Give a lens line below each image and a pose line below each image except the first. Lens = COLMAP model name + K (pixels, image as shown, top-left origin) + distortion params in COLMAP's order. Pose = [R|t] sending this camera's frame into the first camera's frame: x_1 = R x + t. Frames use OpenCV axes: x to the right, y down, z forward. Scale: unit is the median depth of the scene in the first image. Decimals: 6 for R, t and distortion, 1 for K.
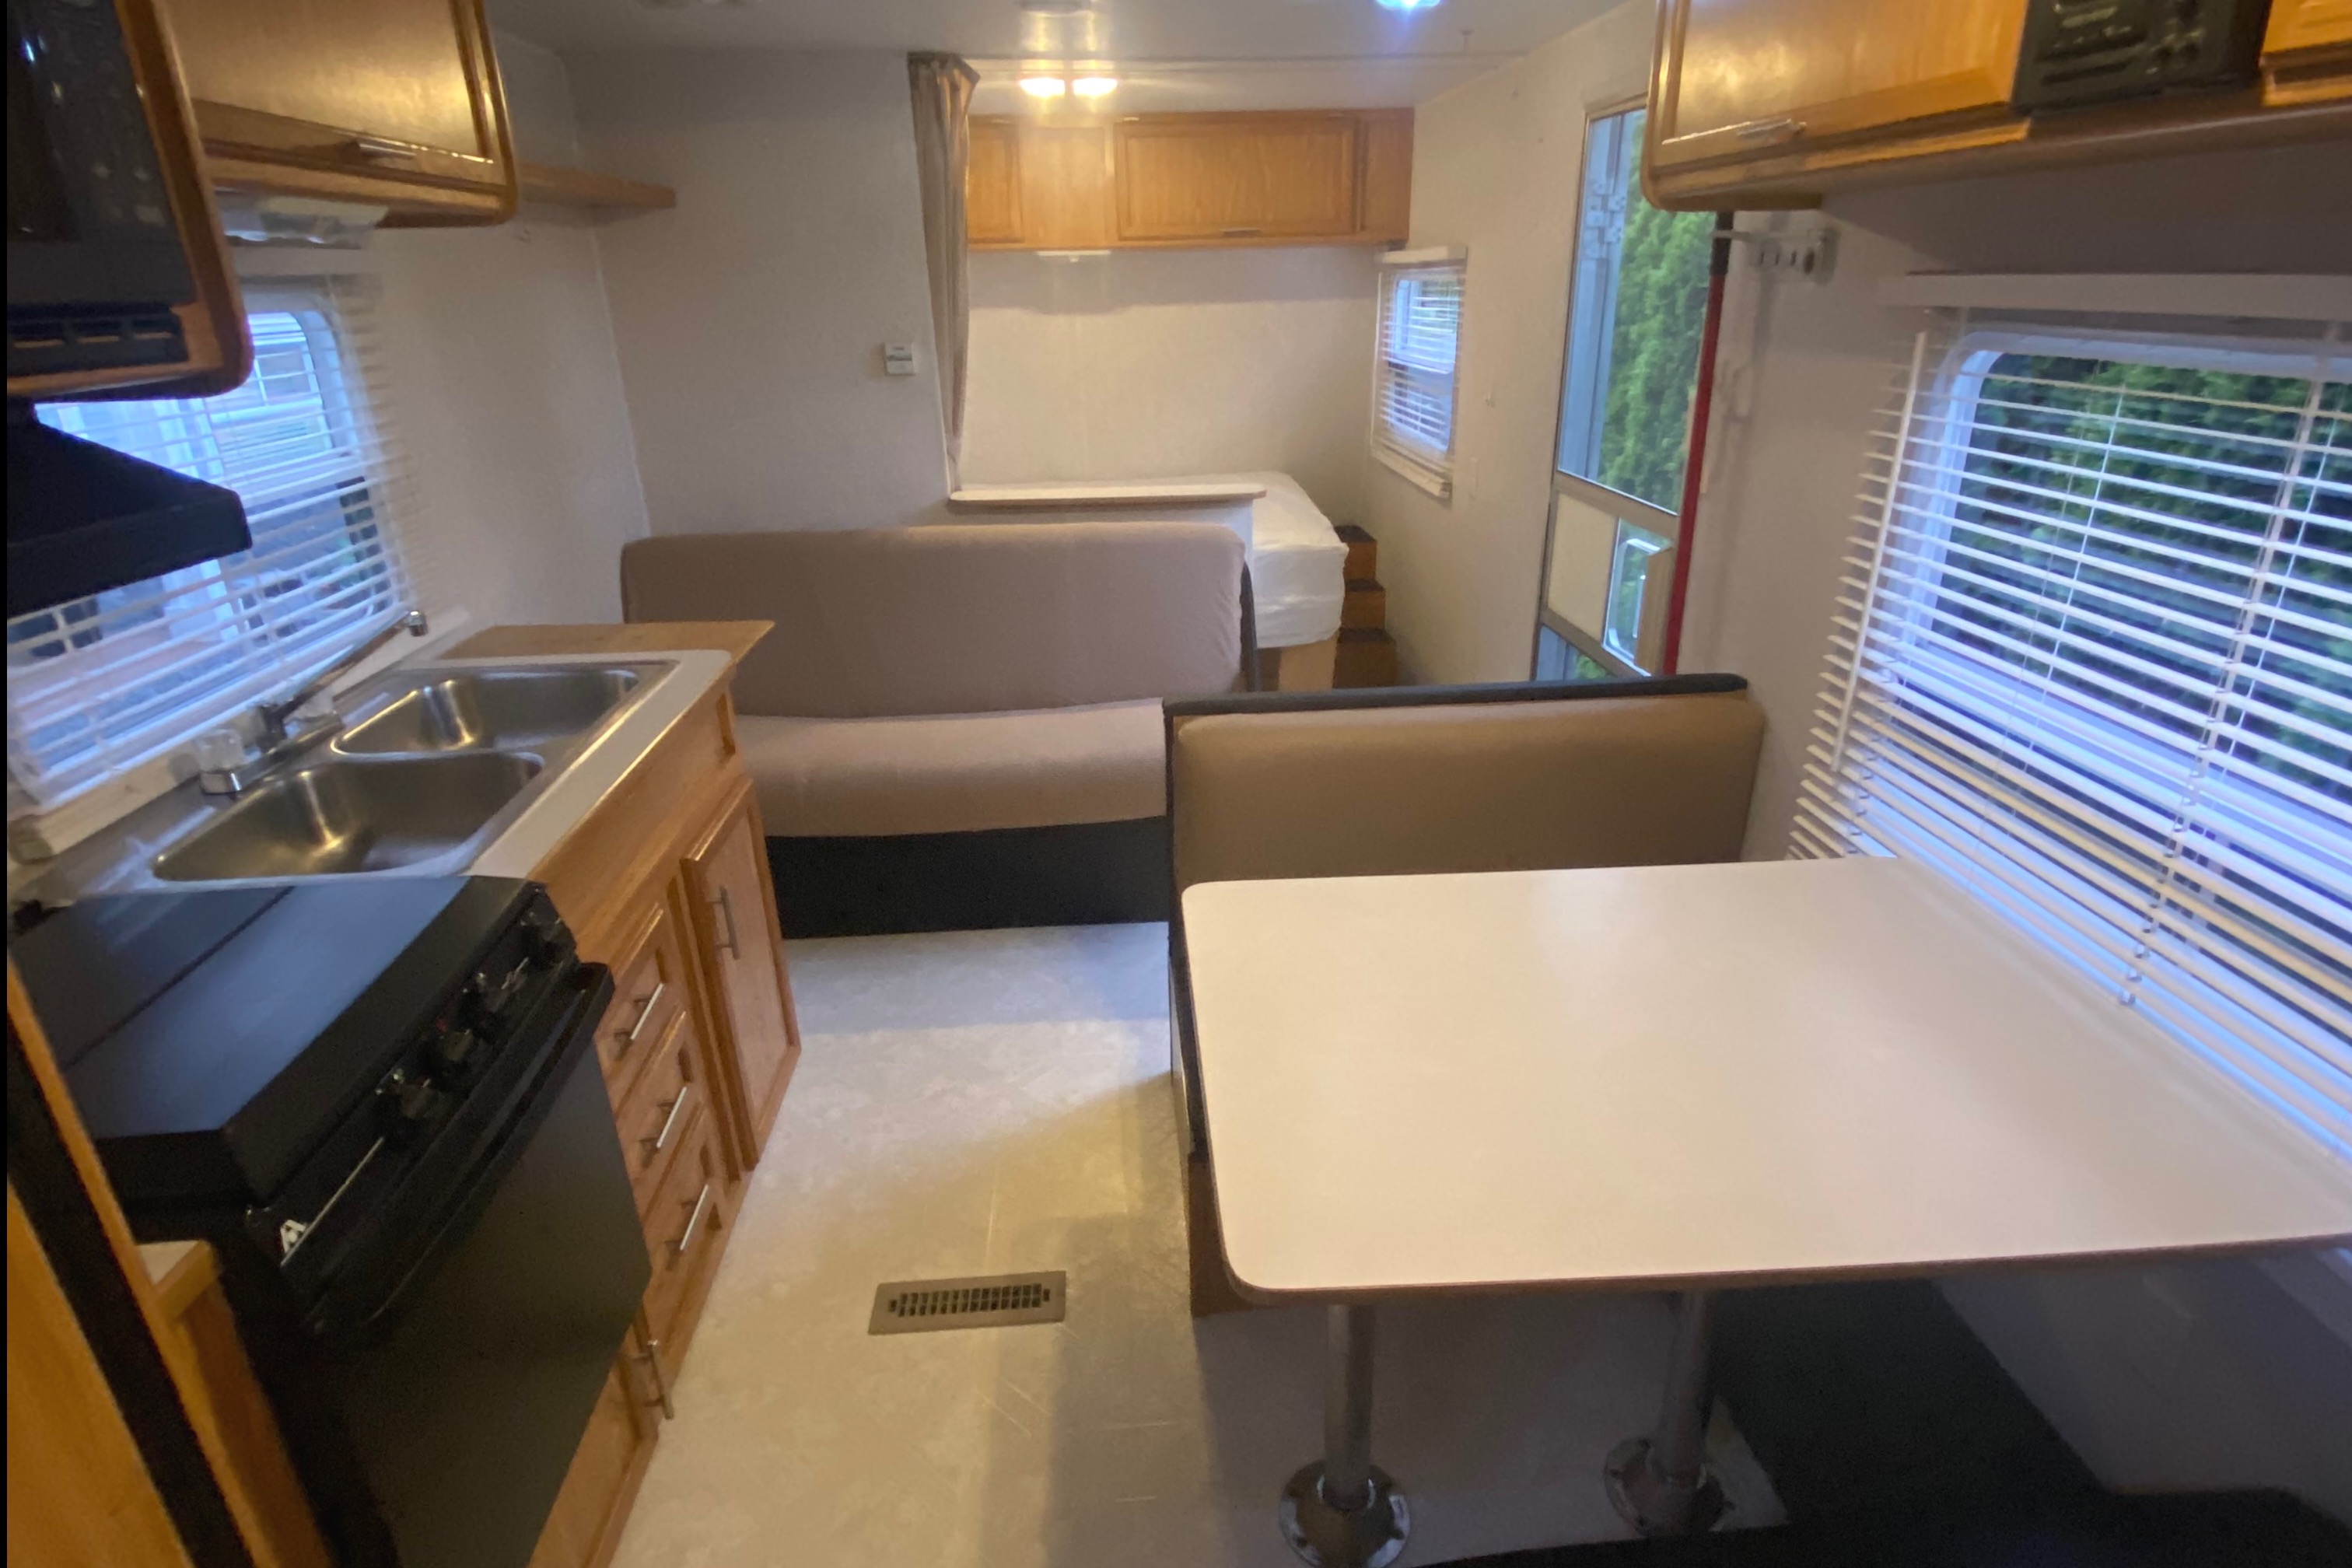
lens RADIAL K [[1246.4, 0, 1176.0], [0, 1246.4, 784.0], [0, 0, 1]] dist [-0.002744, -0.000727]
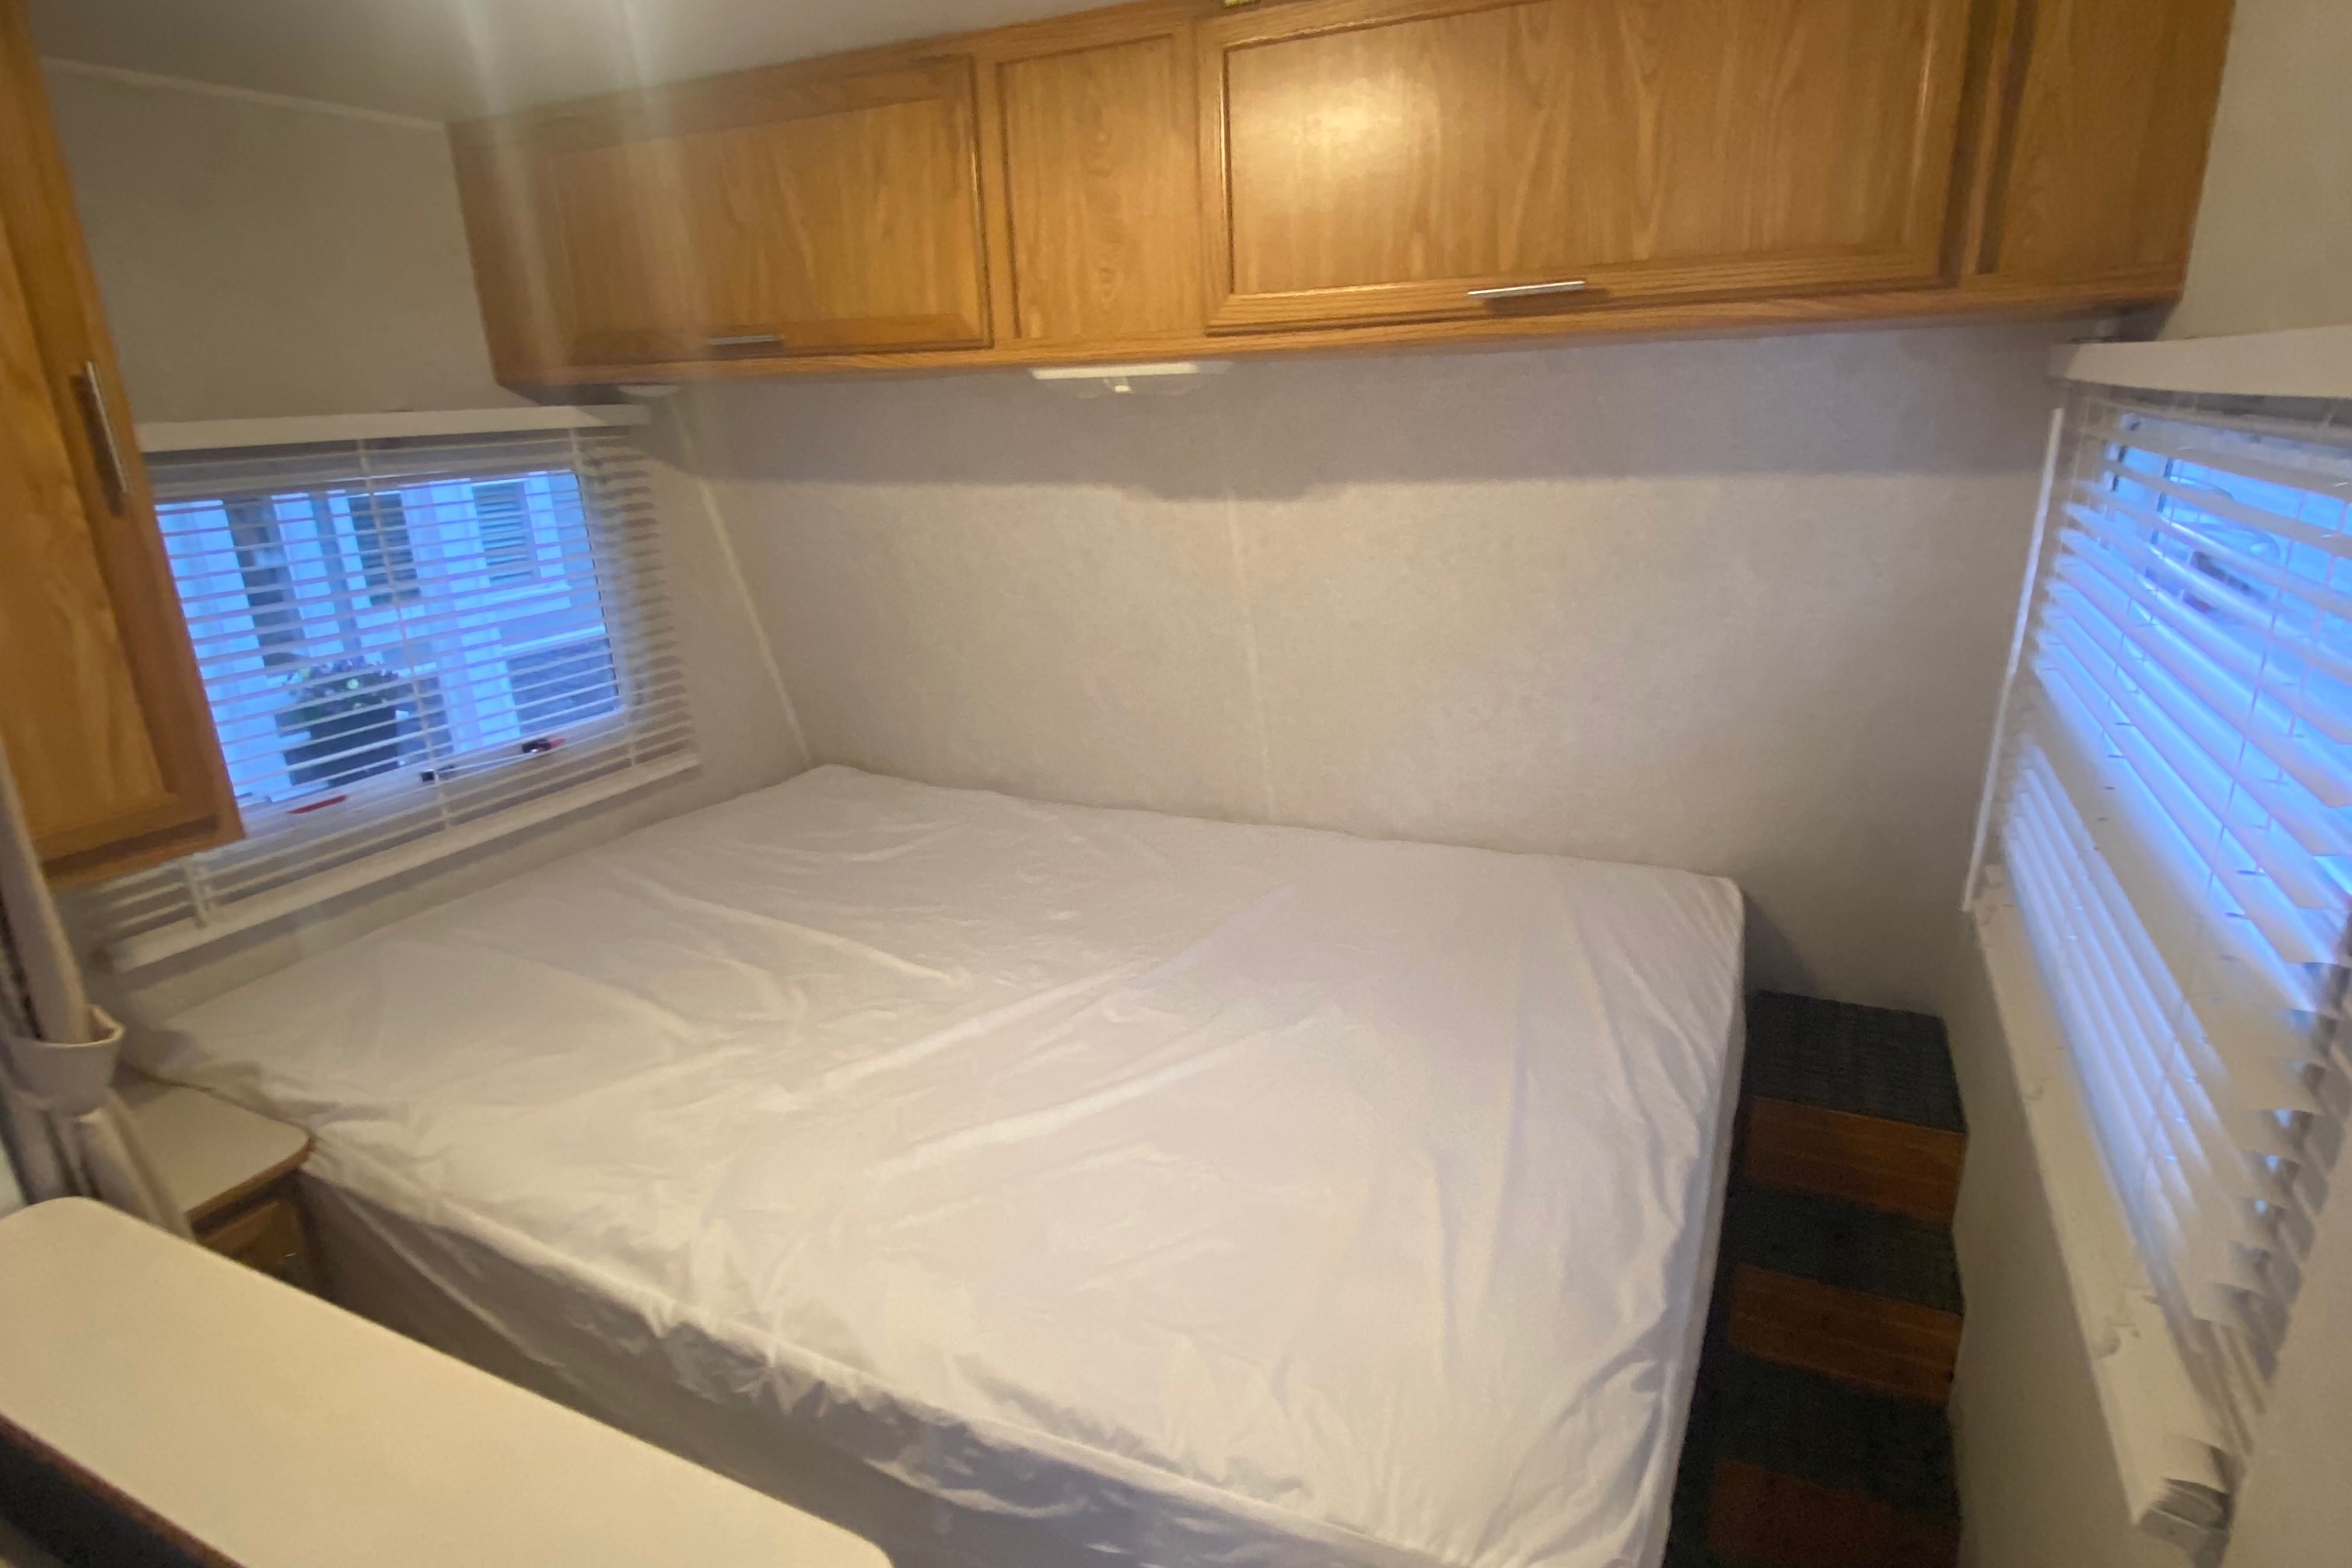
lens RADIAL K [[1246.4, 0, 1176.0], [0, 1246.4, 784.0], [0, 0, 1]] dist [-0.002744, -0.000727]
pose [[0.867844, 0.135541, -0.477992, 0.141972], [-0.168871, 0.985262, -0.027219, -0.284005], [0.467258, 0.104341, 0.877943, 0.662447]]
